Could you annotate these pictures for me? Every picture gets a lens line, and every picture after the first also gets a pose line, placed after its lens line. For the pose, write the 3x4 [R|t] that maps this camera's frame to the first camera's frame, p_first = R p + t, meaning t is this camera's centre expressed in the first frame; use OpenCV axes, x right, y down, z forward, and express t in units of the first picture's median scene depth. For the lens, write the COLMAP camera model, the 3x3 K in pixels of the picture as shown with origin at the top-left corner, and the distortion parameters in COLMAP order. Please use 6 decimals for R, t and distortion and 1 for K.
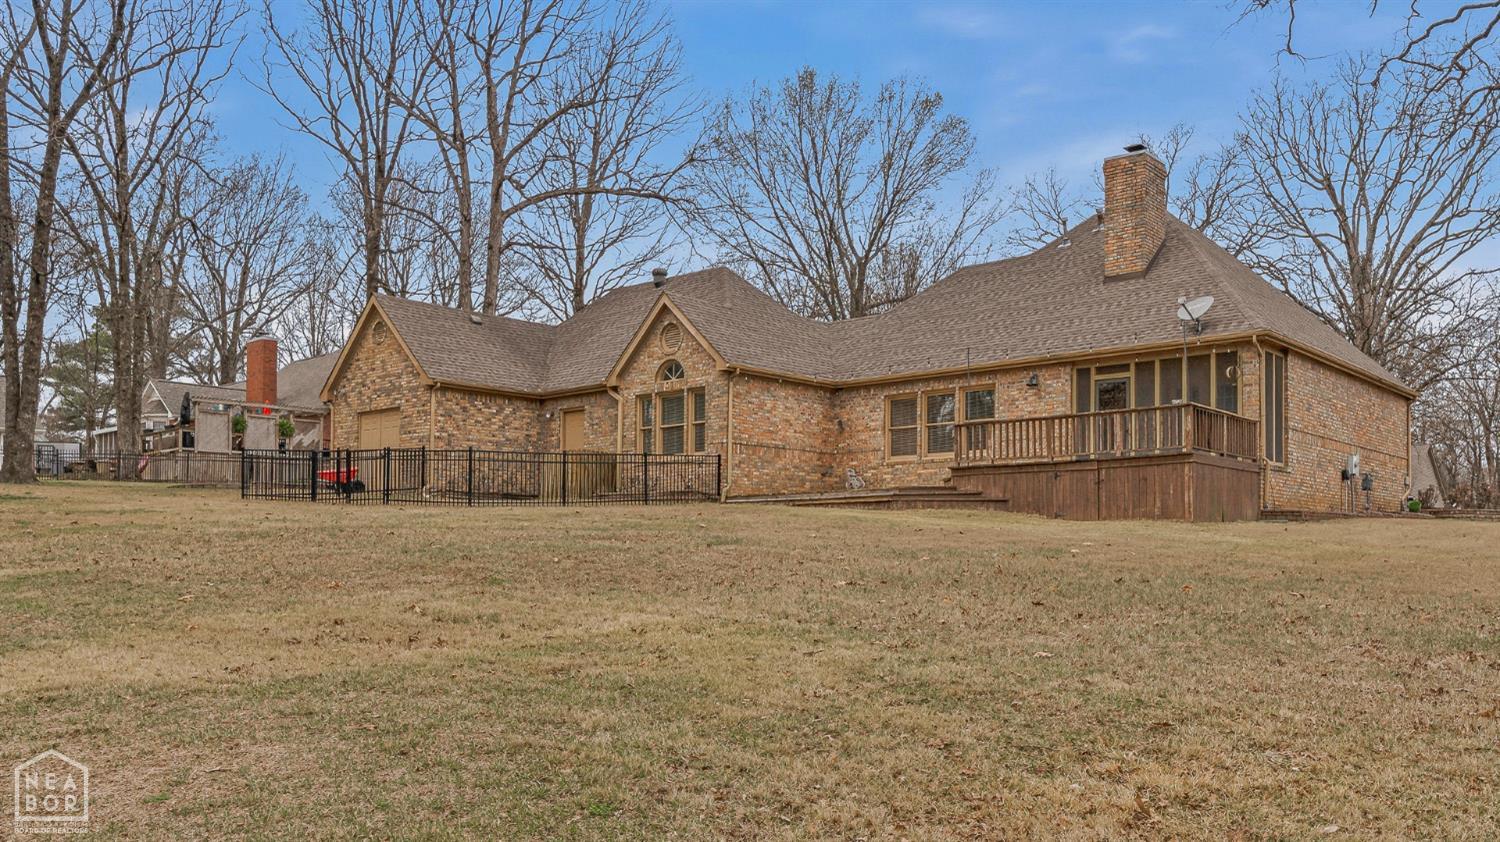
lens RADIAL K [[1308.4, 0, 749.1], [0, 1308.4, 433.1], [0, 0, 1]] dist [0.007711, 0.016209]
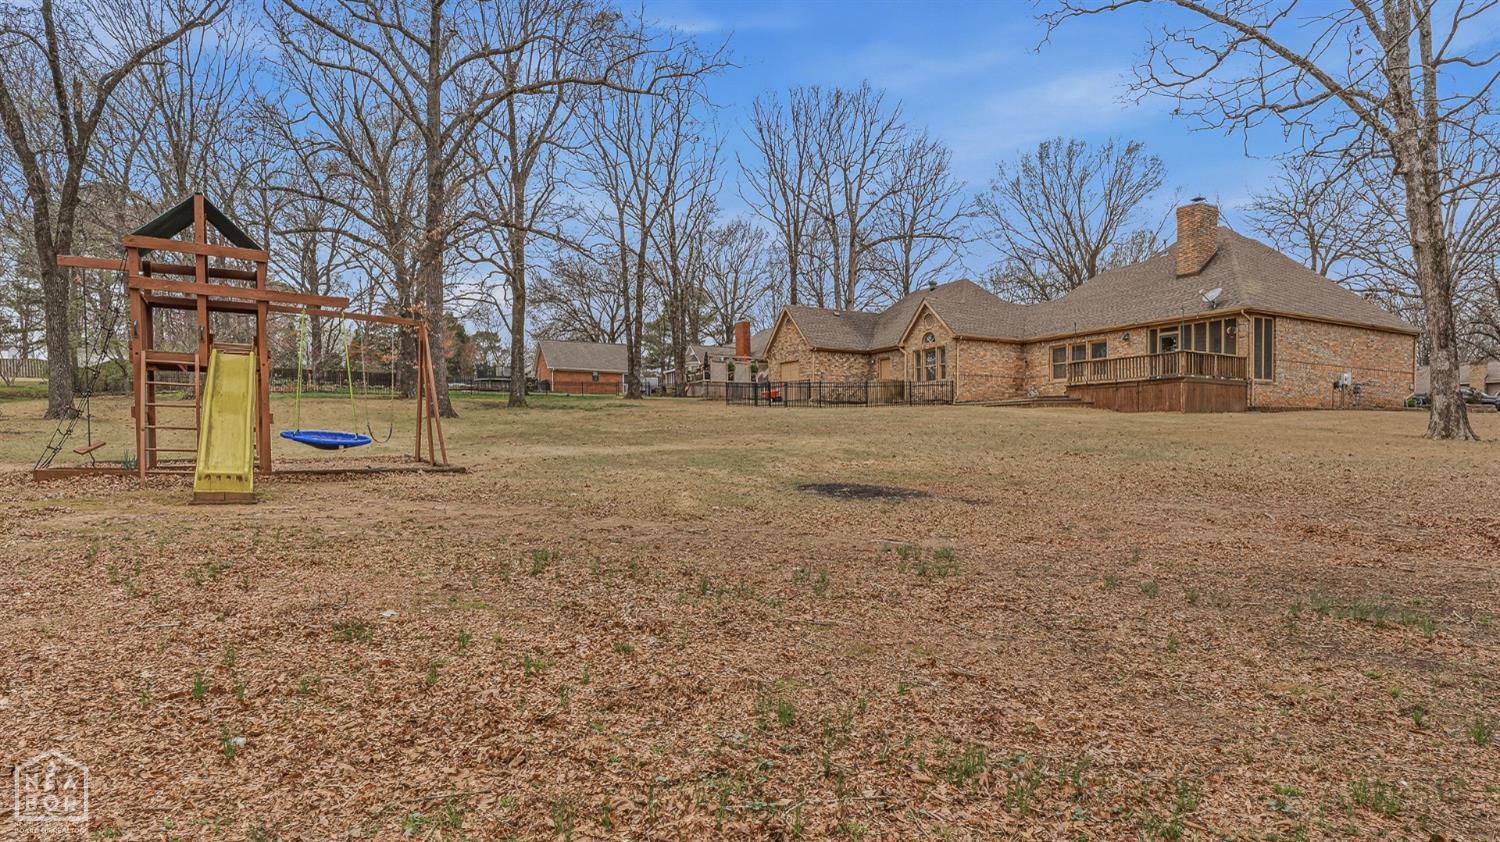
lens RADIAL K [[822.8, 0, 749.3], [0, 822.8, 412.2], [0, 0, 1]] dist [-0.006270, 0.000351]
pose [[0.935531, -0.006616, -0.353183, 0.113793], [0.027953, 0.998076, 0.055349, -0.011706], [0.352137, -0.061653, 0.933916, -0.231808]]
